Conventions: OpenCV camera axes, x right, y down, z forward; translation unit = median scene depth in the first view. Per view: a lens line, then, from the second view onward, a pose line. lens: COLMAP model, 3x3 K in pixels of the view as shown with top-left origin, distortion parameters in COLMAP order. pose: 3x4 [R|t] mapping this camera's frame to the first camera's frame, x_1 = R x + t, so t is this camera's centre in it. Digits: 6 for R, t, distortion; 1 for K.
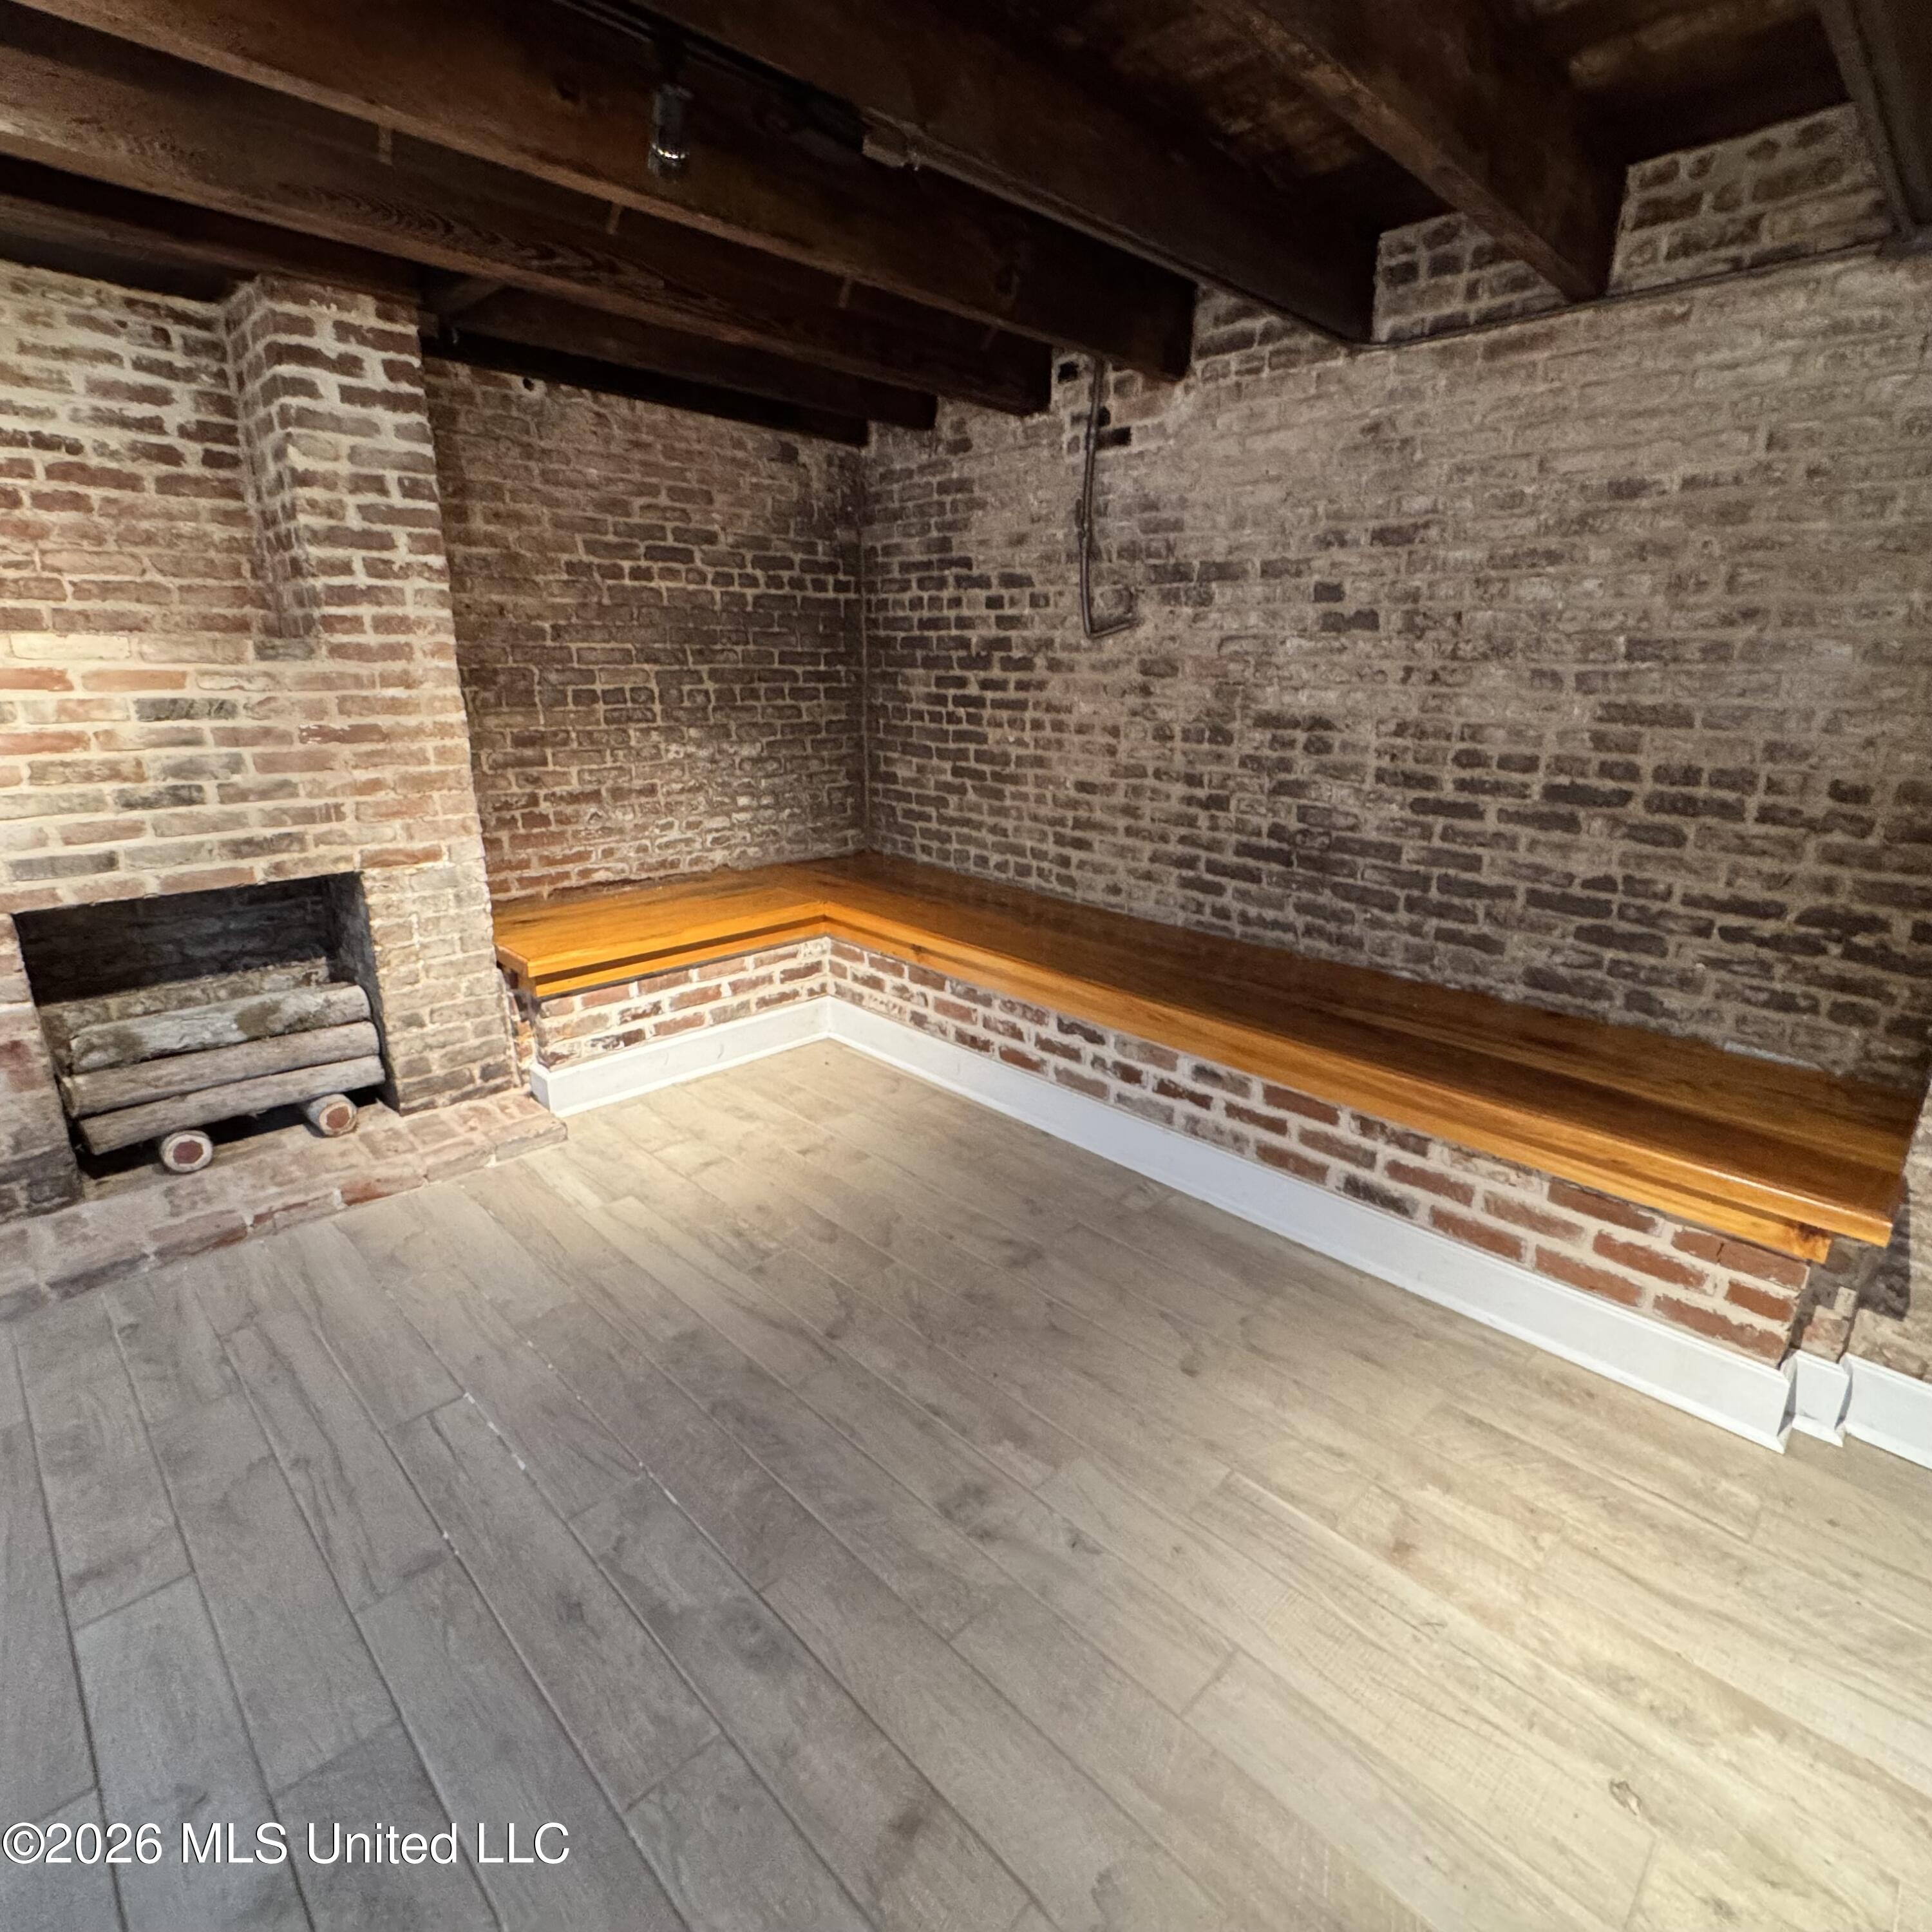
lens RADIAL K [[1032.7, 0, 968.4], [0, 1032.7, 964.1], [0, 0, 1]] dist [-0.003057, -0.000483]
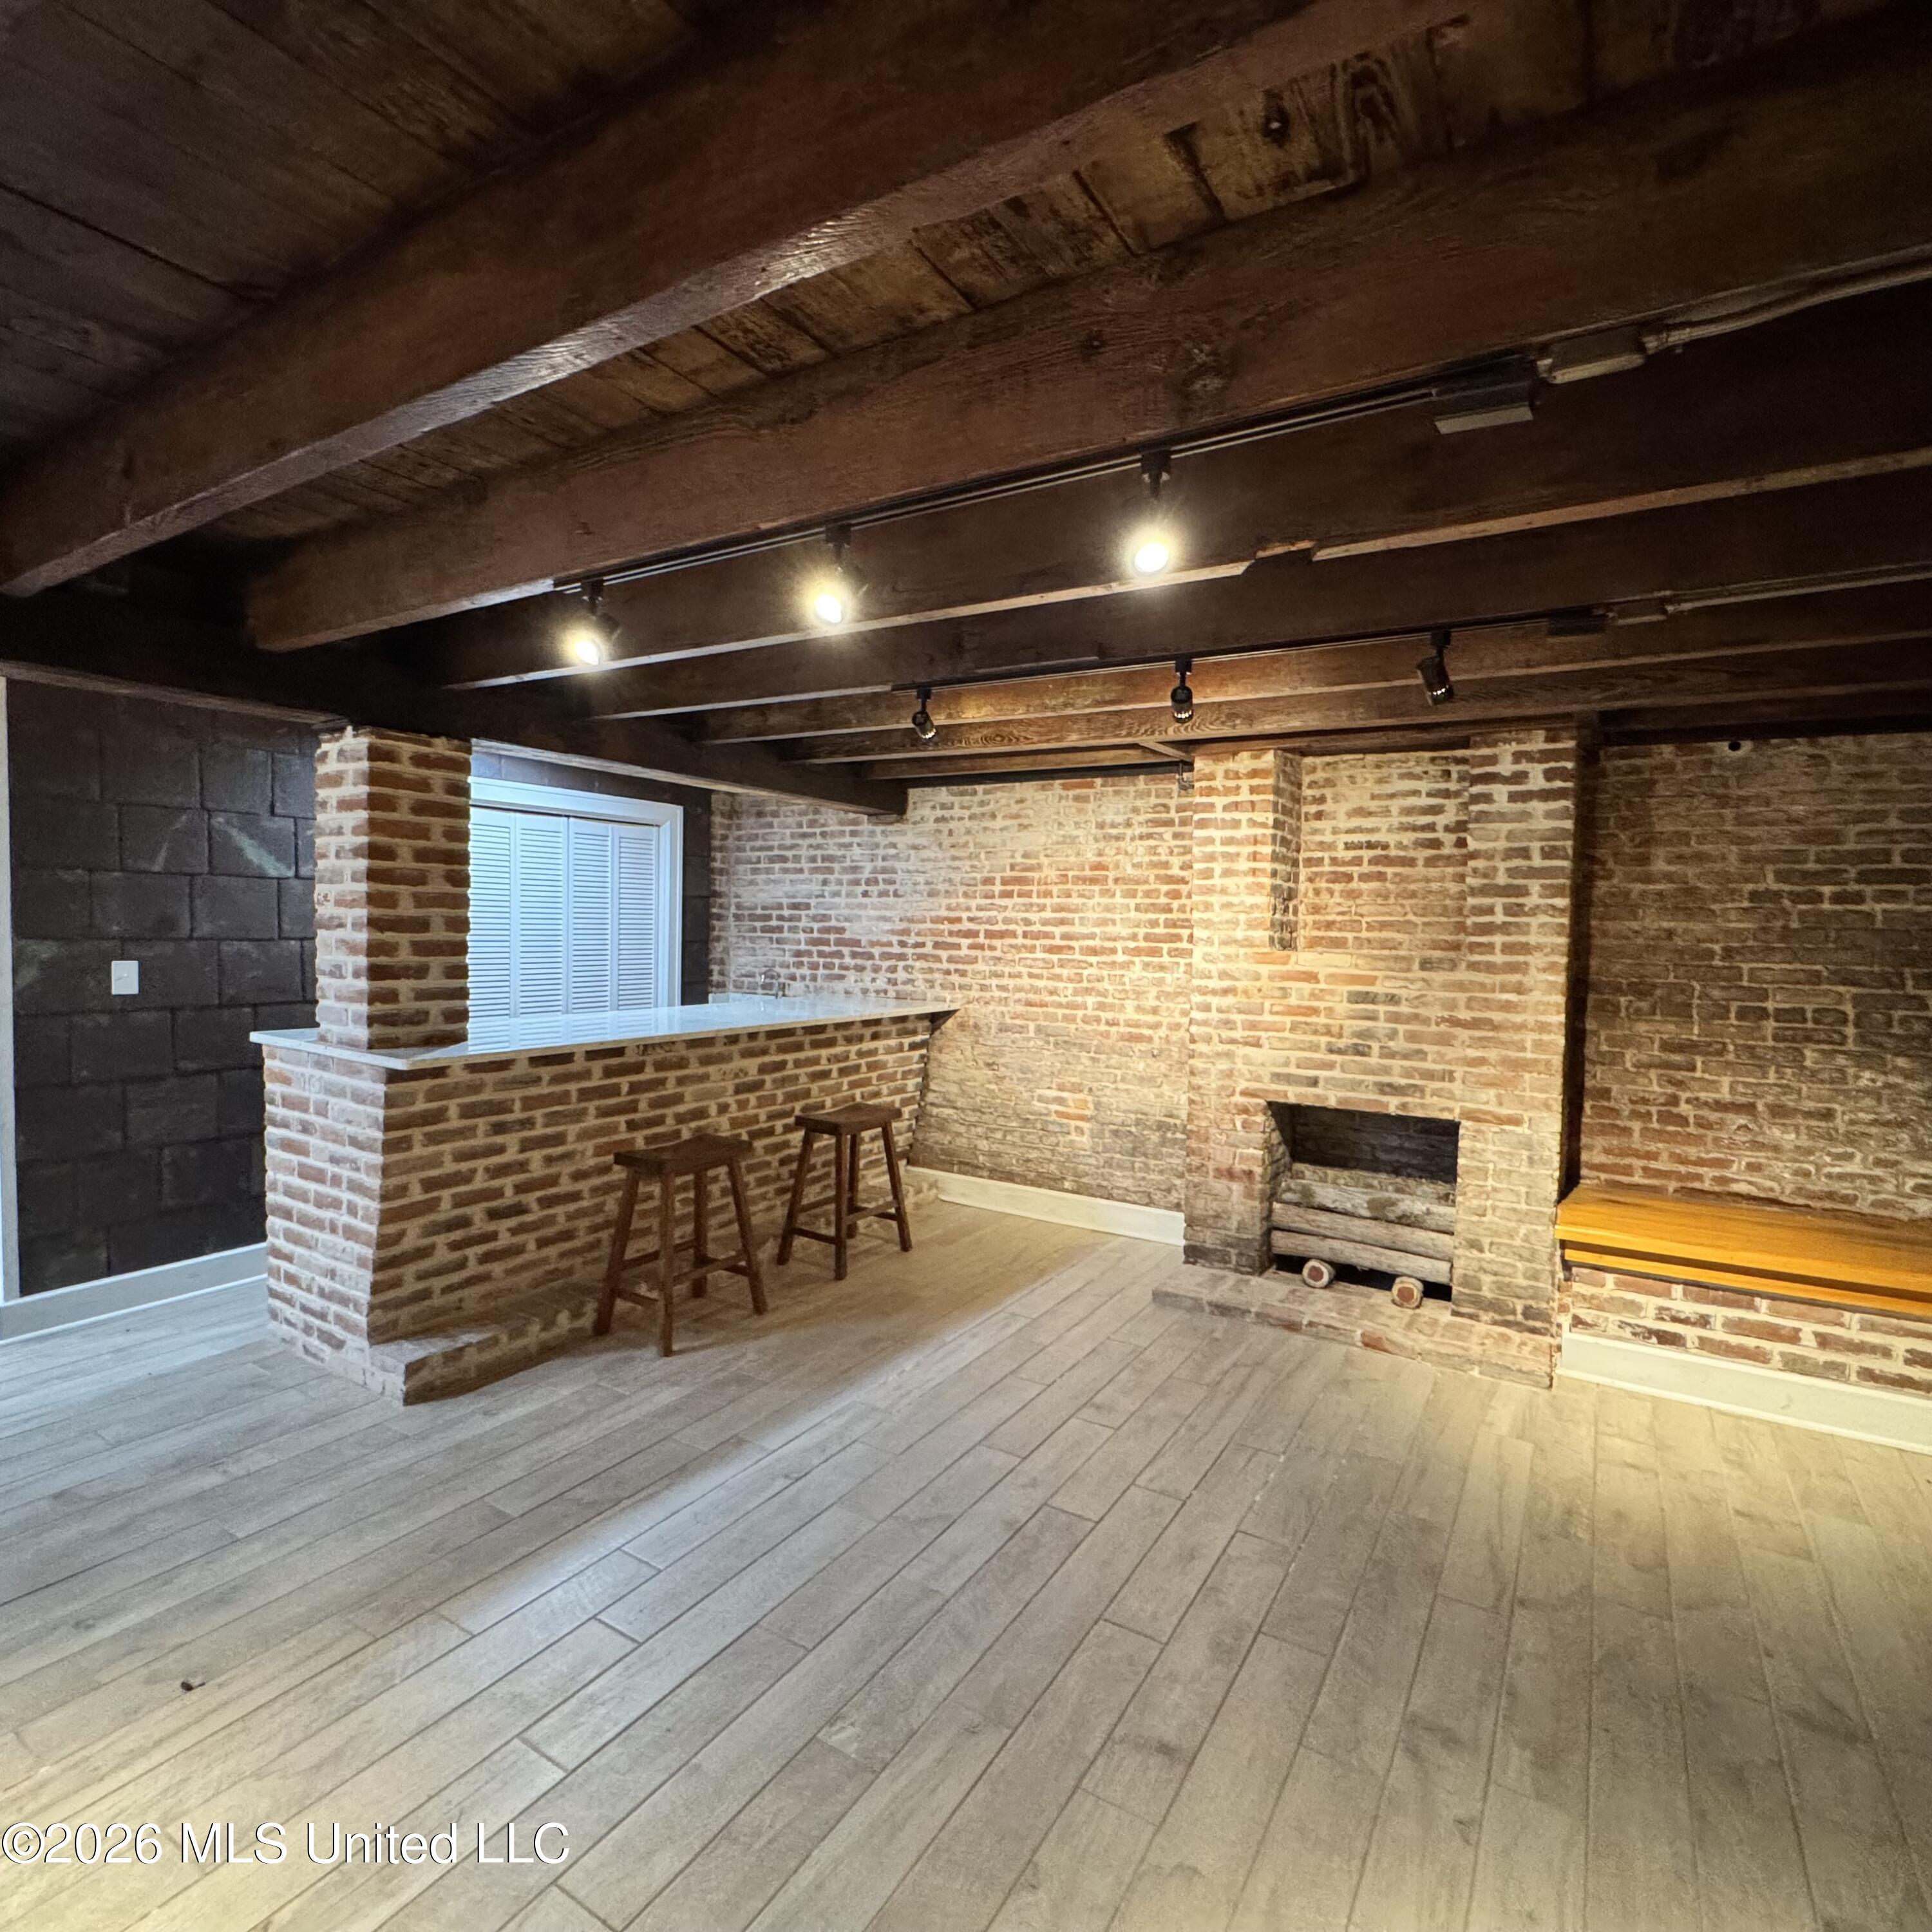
lens RADIAL K [[1032.7, 0, 968.4], [0, 1032.7, 964.1], [0, 0, 1]] dist [-0.003057, -0.000483]
pose [[0.227796, 0.031160, -0.973210, 0.565615], [-0.296322, 0.954299, -0.038804, -0.042138], [0.927525, 0.297223, 0.226619, 0.030969]]
